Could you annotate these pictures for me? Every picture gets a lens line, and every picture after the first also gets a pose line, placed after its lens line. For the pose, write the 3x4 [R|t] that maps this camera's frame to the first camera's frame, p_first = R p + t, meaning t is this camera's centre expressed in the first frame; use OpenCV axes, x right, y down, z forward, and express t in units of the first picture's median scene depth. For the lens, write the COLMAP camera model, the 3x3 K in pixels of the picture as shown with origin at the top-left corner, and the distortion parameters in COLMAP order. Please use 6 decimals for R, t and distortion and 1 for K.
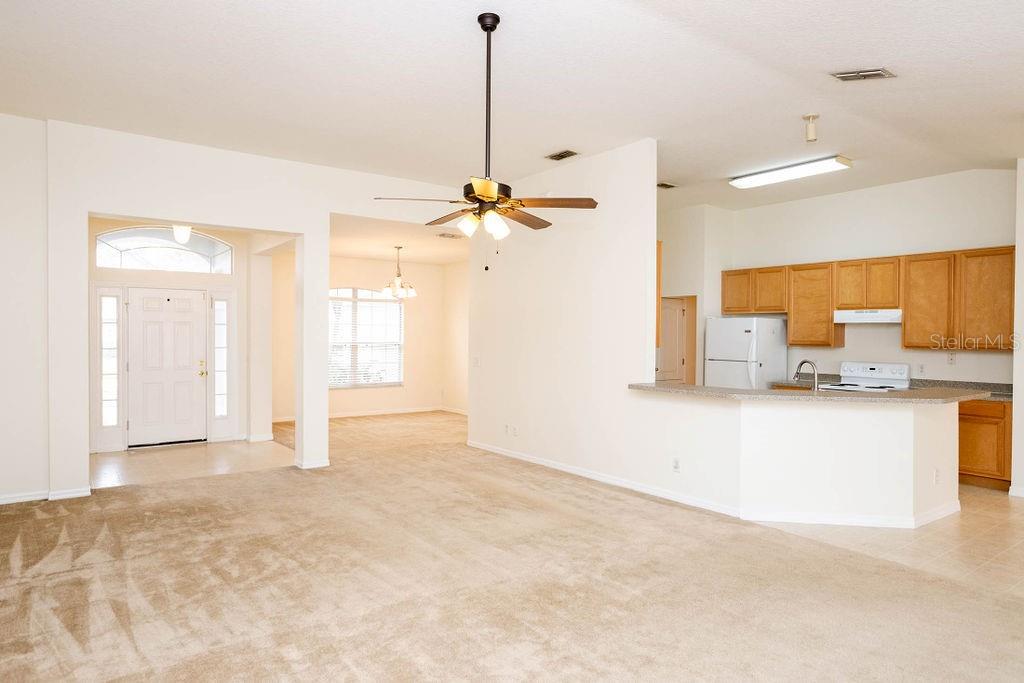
lens RADIAL K [[632.0, 0, 508.7], [0, 632.0, 339.5], [0, 0, 1]] dist [-0.043381, 0.053820]
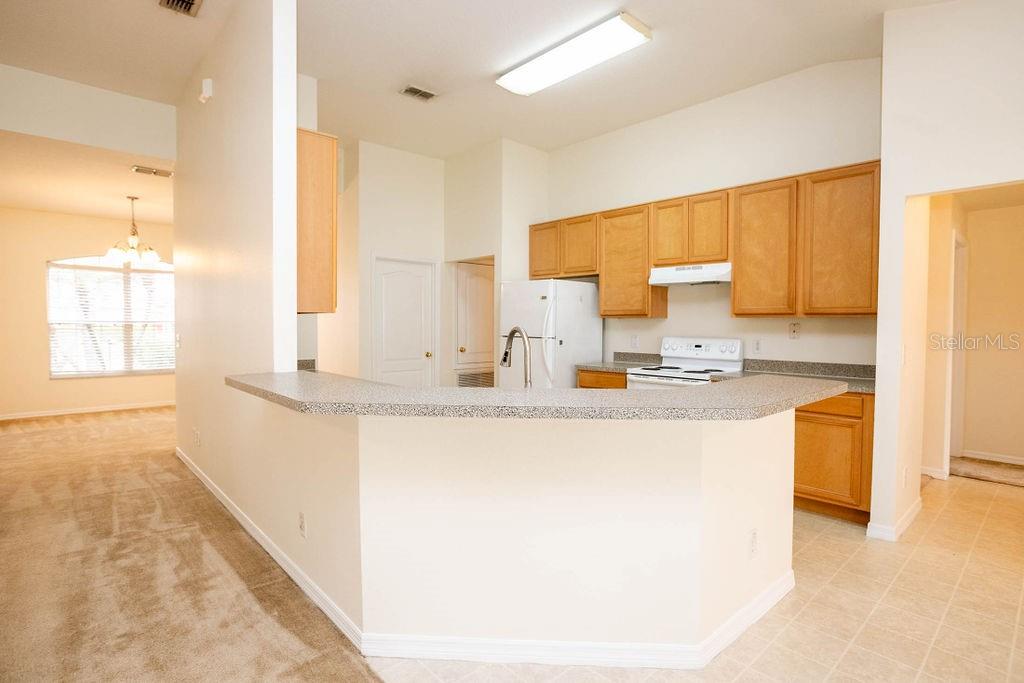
lens RADIAL K [[523.3, 0, 512.1], [0, 523.3, 339.5], [0, 0, 1]] dist [-0.053537, 0.029184]
pose [[0.995760, -0.007728, 0.091669, 0.317808], [0.005509, 0.999686, 0.024431, 0.023636], [-0.091829, -0.023823, 0.995490, 0.423931]]
